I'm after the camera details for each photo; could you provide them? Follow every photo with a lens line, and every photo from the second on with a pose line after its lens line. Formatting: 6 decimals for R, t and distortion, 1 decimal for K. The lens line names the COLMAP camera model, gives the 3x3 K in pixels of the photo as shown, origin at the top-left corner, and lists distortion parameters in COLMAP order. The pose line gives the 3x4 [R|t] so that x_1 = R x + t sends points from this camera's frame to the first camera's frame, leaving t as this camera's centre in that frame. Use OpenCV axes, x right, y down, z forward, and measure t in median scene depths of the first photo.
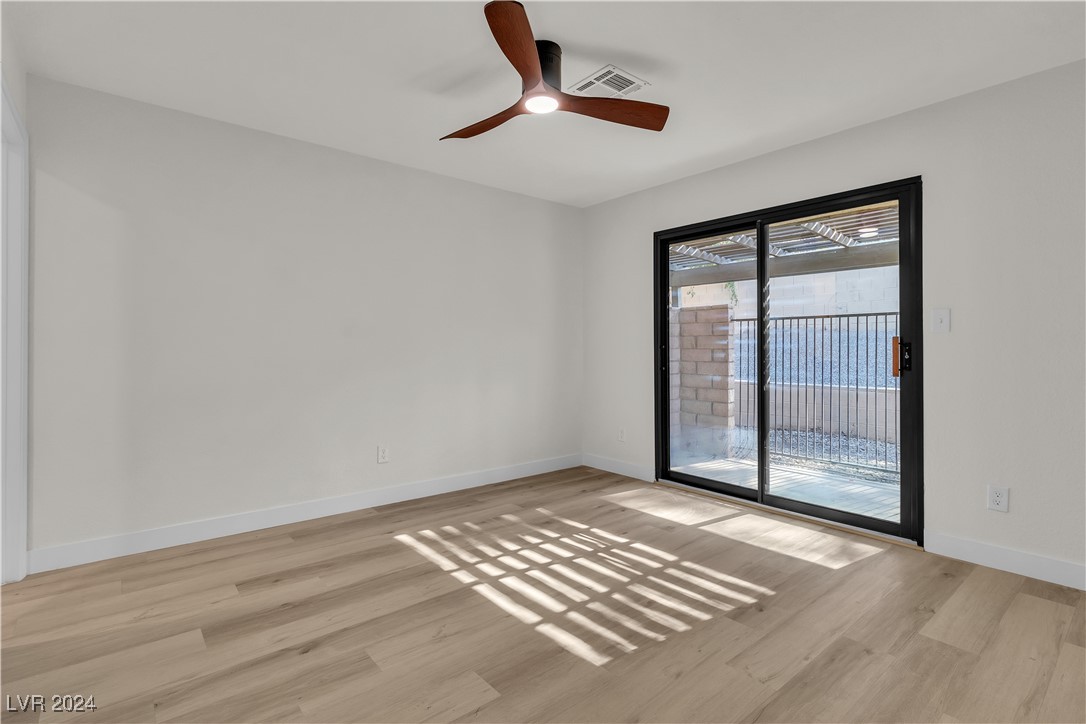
lens RADIAL K [[519.5, 0, 547.3], [0, 519.5, 354.1], [0, 0, 1]] dist [0.018270, -0.001819]
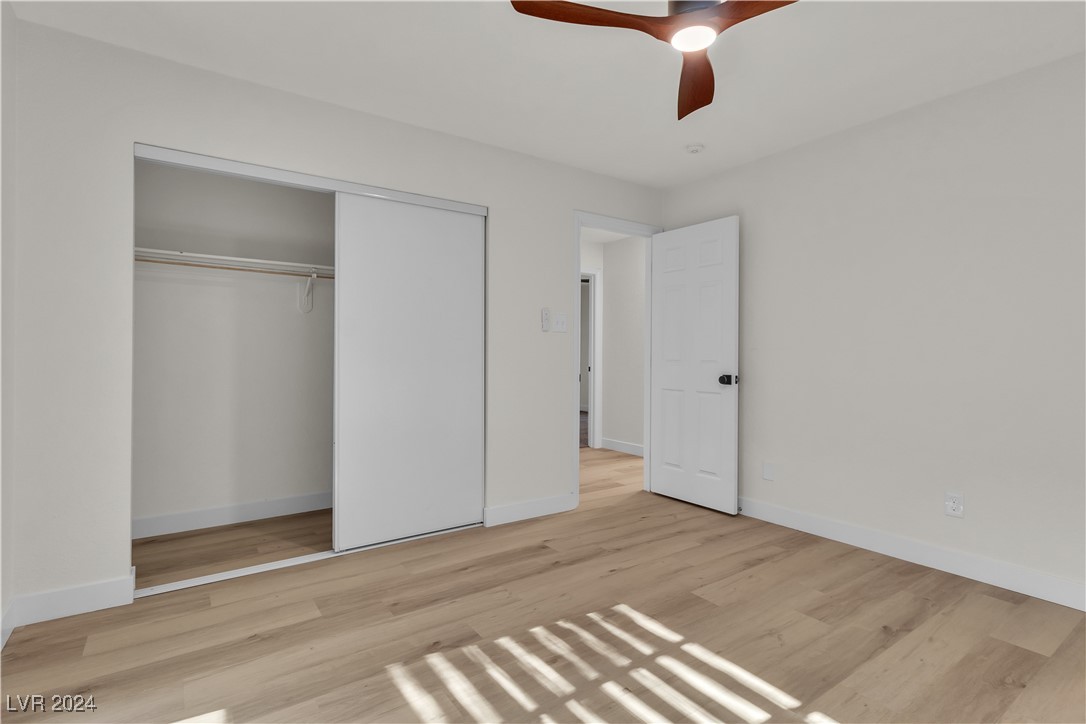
lens RADIAL K [[519.5, 0, 546.0], [0, 519.5, 362.5], [0, 0, 1]] dist [0.018270, -0.001819]
pose [[-0.995929, -0.010247, 0.089560, 0.127473], [-0.008136, 0.999681, 0.023903, -0.015699], [-0.089776, 0.023077, -0.995695, 1.649348]]
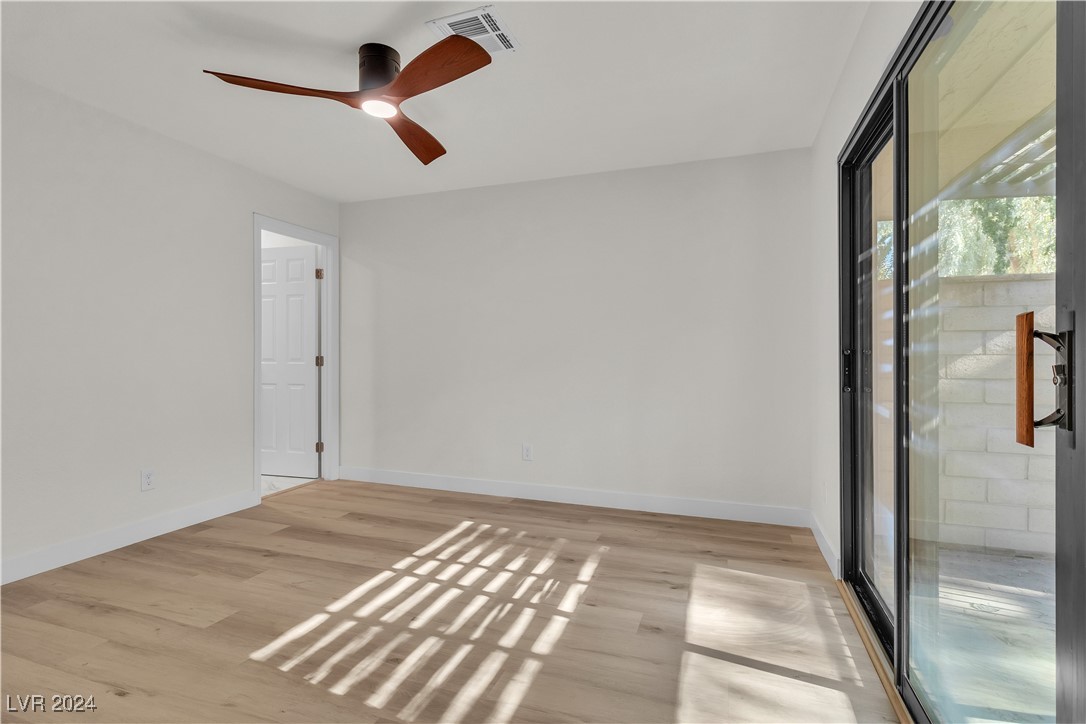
lens RADIAL K [[519.5, 0, 547.0], [0, 519.5, 357.0], [0, 0, 1]] dist [0.018270, -0.001819]
pose [[0.499276, -0.003556, -0.866436, 0.938525], [-0.010076, 0.999900, -0.009910, 0.005590], [0.866384, 0.013678, 0.499191, 0.714675]]
